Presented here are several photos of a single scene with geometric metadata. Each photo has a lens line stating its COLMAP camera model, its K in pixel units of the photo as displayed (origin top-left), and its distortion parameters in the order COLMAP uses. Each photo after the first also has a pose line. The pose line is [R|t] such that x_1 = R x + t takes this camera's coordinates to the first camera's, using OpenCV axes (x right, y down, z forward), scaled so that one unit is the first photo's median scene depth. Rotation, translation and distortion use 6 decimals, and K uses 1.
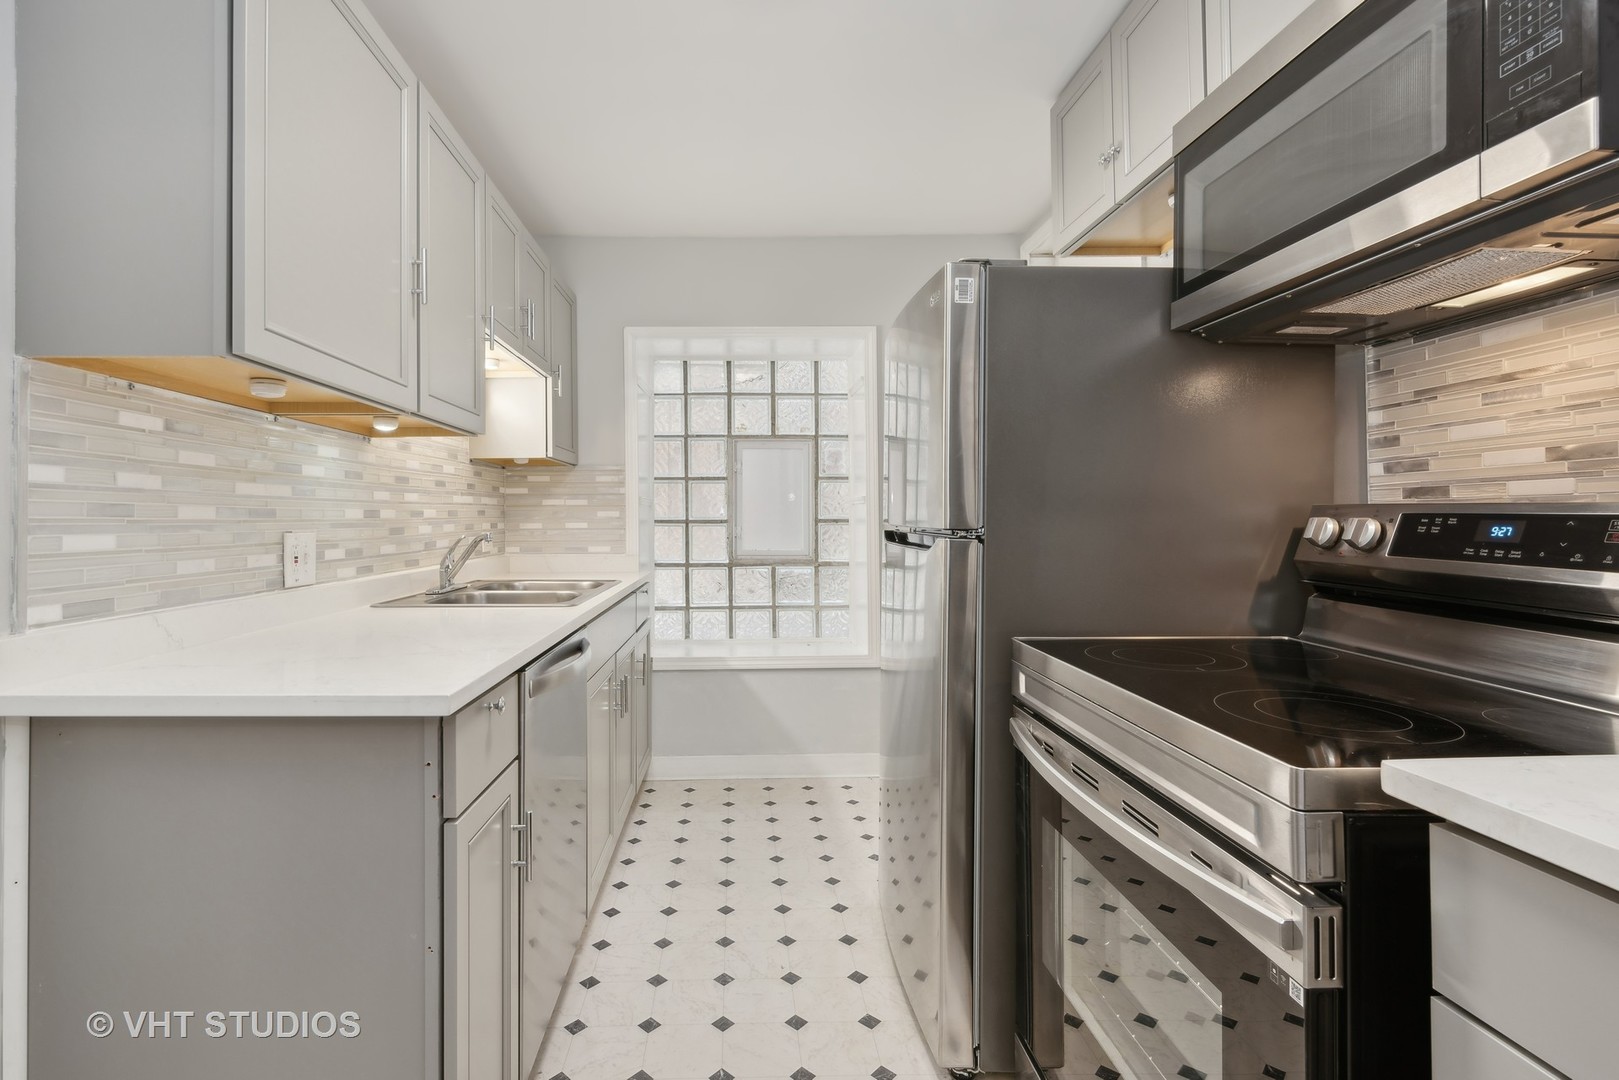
lens RADIAL K [[747.3, 0, 761.9], [0, 747.3, 506.1], [0, 0, 1]] dist [0.005407, -0.000972]
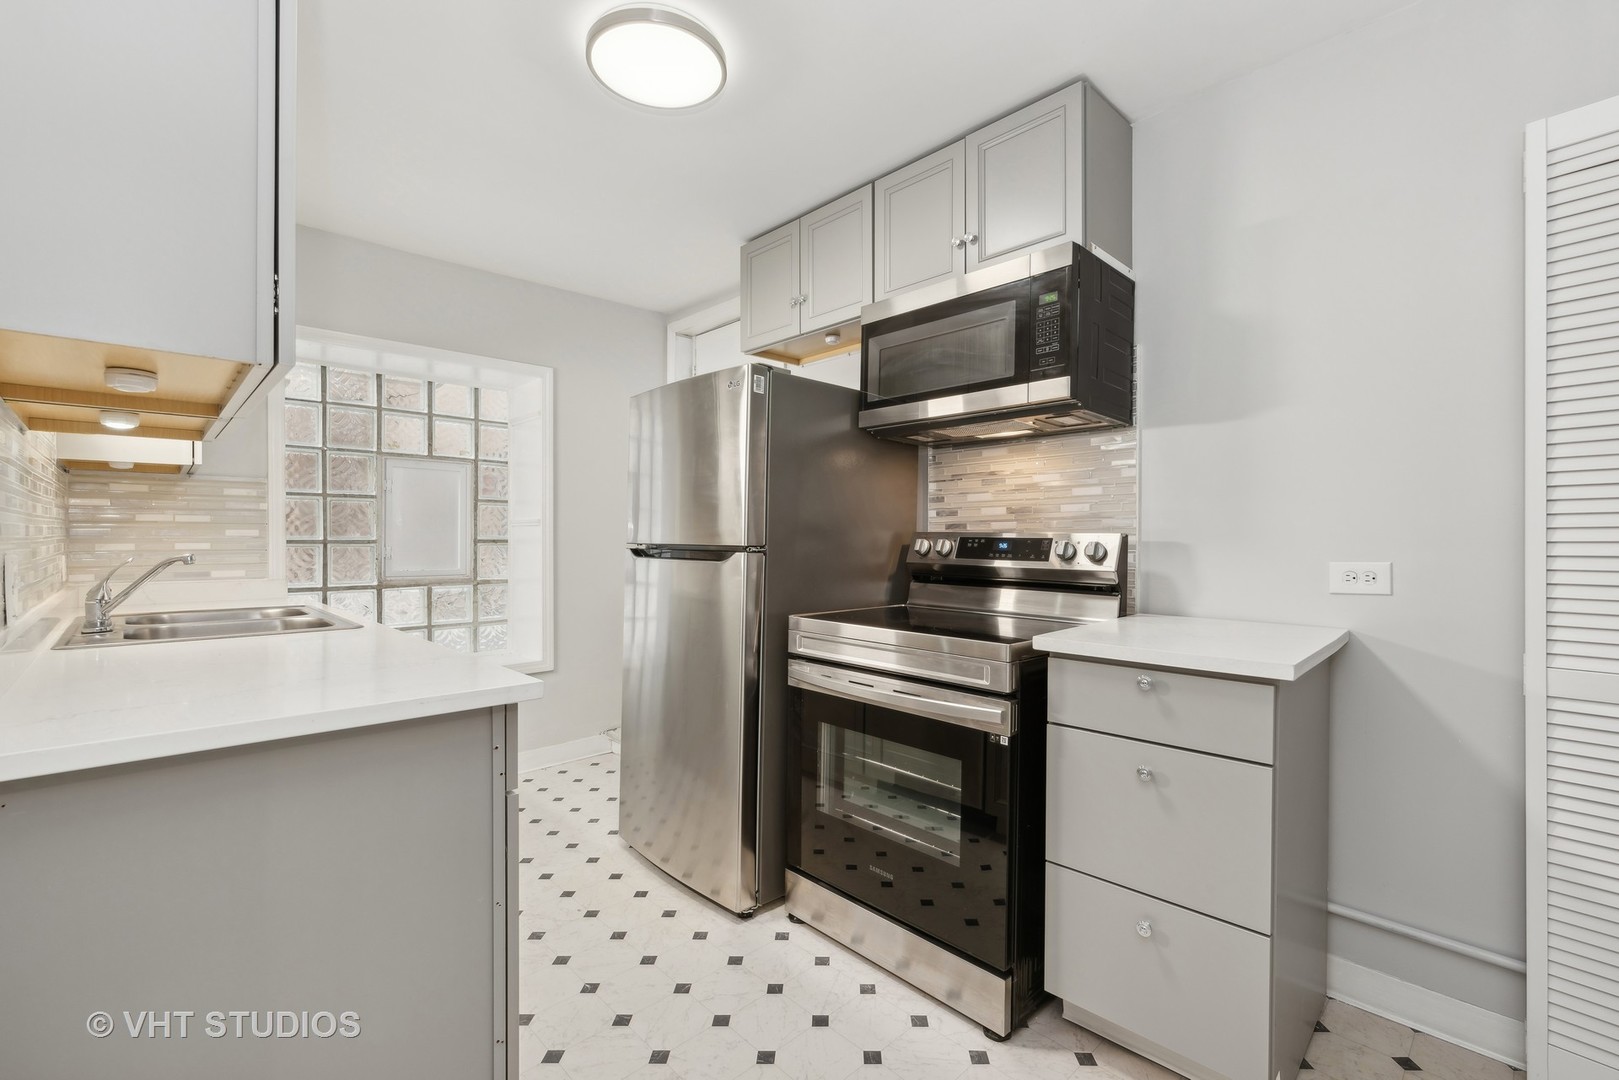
lens RADIAL K [[703.1, 0, 804.2], [0, 703.1, 543.4], [0, 0, 1]] dist [0.007828, 0.000643]
pose [[0.737276, 0.000069, 0.675592, -0.611195], [-0.013942, 0.999789, 0.015113, 0.003292], [-0.675448, -0.020561, 0.737121, -0.092281]]
